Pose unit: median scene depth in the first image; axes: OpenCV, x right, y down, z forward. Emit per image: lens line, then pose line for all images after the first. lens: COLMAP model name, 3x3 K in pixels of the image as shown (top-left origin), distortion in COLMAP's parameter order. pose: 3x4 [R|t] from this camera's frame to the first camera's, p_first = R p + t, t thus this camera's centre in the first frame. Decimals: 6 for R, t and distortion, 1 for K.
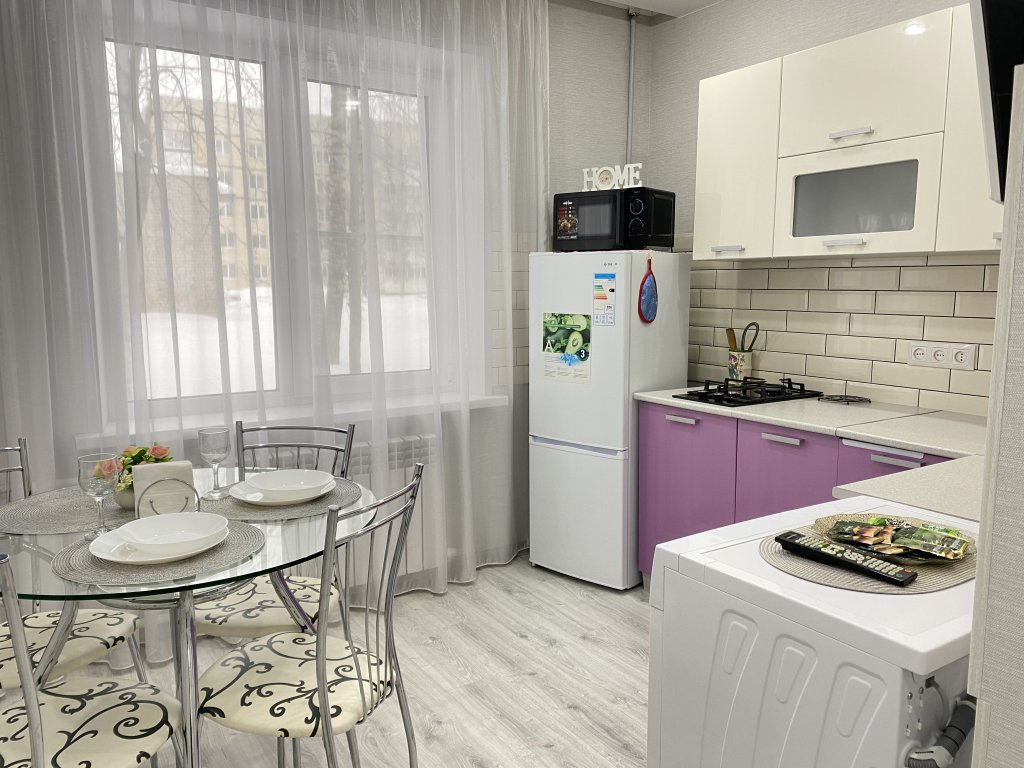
lens RADIAL K [[768.7, 0, 512.0], [0, 768.7, 384.0], [0, 0, 1]] dist [0.050117, -0.053971]
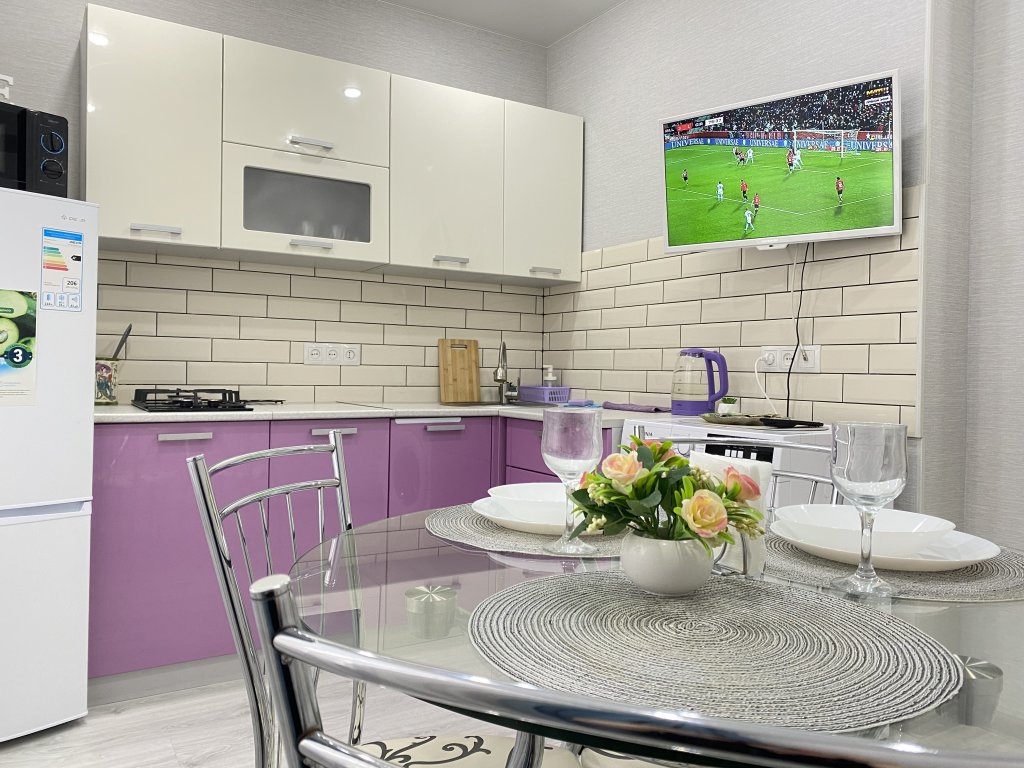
lens RADIAL K [[768.7, 0, 512.0], [0, 768.7, 384.0], [0, 0, 1]] dist [0.050117, -0.053971]
pose [[0.038458, -0.017424, 0.999108, -0.513633], [0.111686, 0.993658, 0.013030, 0.018841], [-0.992999, 0.111085, 0.040160, 0.597911]]
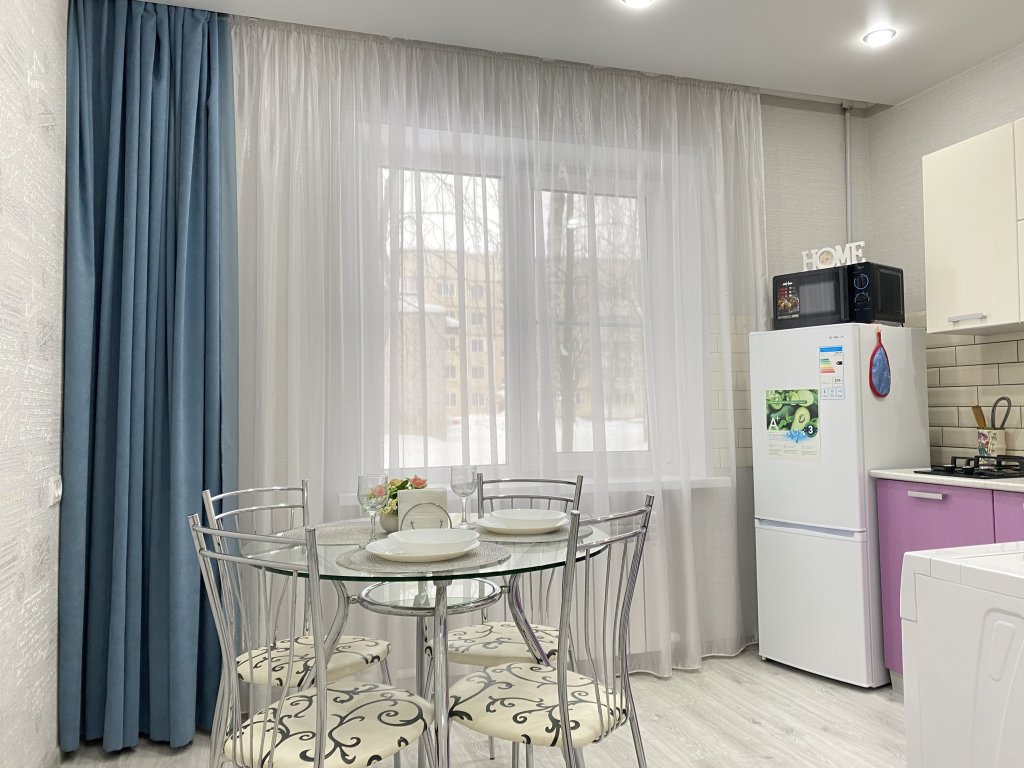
lens RADIAL K [[780.7, 0, 519.1], [0, 780.7, 375.7], [0, 0, 1]] dist [0.012644, -0.042736]
pose [[0.967452, -0.023484, -0.251963, -0.013463], [-0.021617, 0.984375, -0.174751, 0.074491], [0.252130, 0.174510, 0.951828, -0.041267]]
